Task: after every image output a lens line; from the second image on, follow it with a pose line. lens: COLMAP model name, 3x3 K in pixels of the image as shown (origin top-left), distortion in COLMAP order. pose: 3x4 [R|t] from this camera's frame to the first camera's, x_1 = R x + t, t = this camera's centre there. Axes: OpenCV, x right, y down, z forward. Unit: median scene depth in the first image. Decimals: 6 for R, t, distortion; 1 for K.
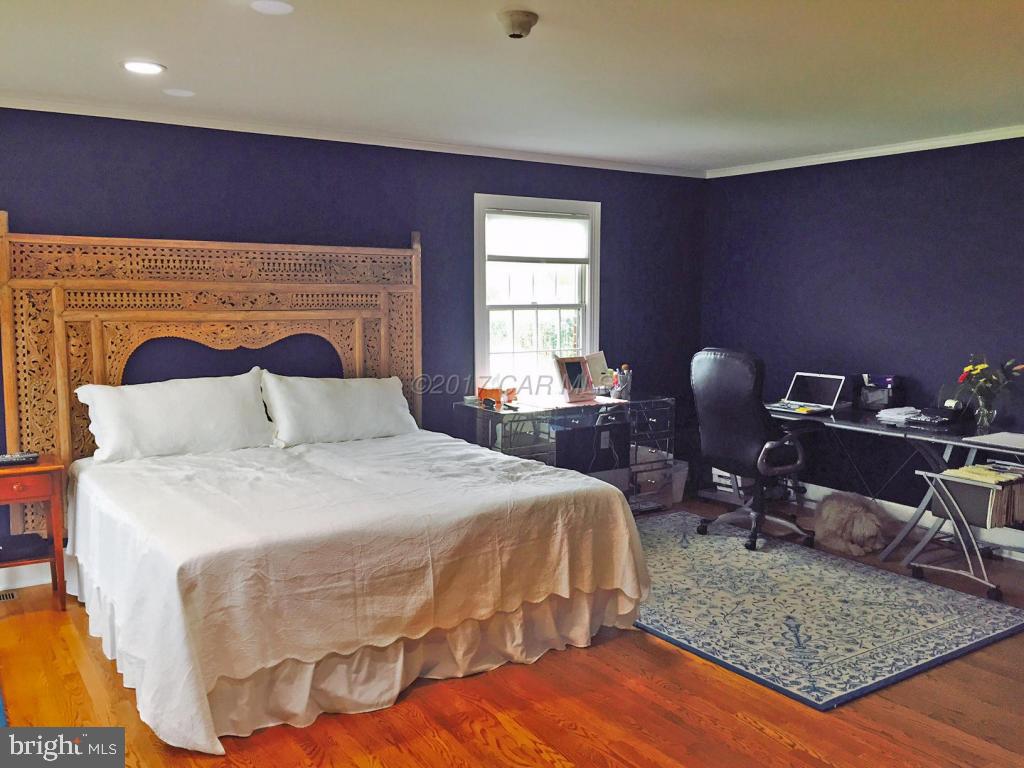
lens RADIAL K [[901.0, 0, 512.0], [0, 901.0, 384.0], [0, 0, 1]] dist [0.146552, -0.237599]
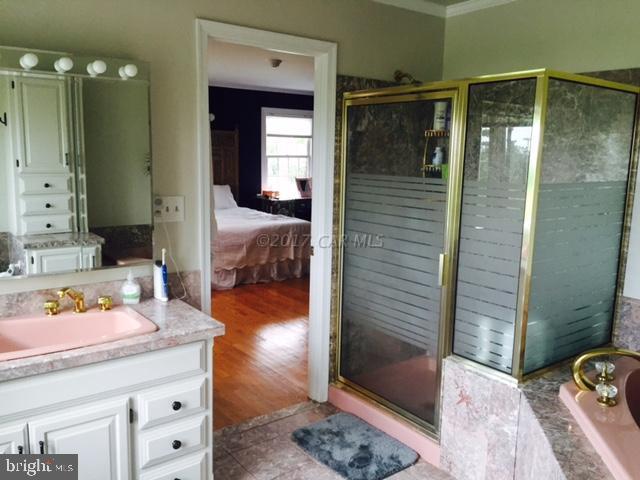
lens RADIAL K [[563.1, 0, 320.0], [0, 563.1, 240.0], [0, 0, 1]] dist [0.146552, -0.237599]
pose [[0.998138, 0.007538, 0.060521, 0.035466], [-0.011093, 0.998219, 0.058621, 0.065461], [-0.059972, -0.059184, 0.996444, -0.711196]]
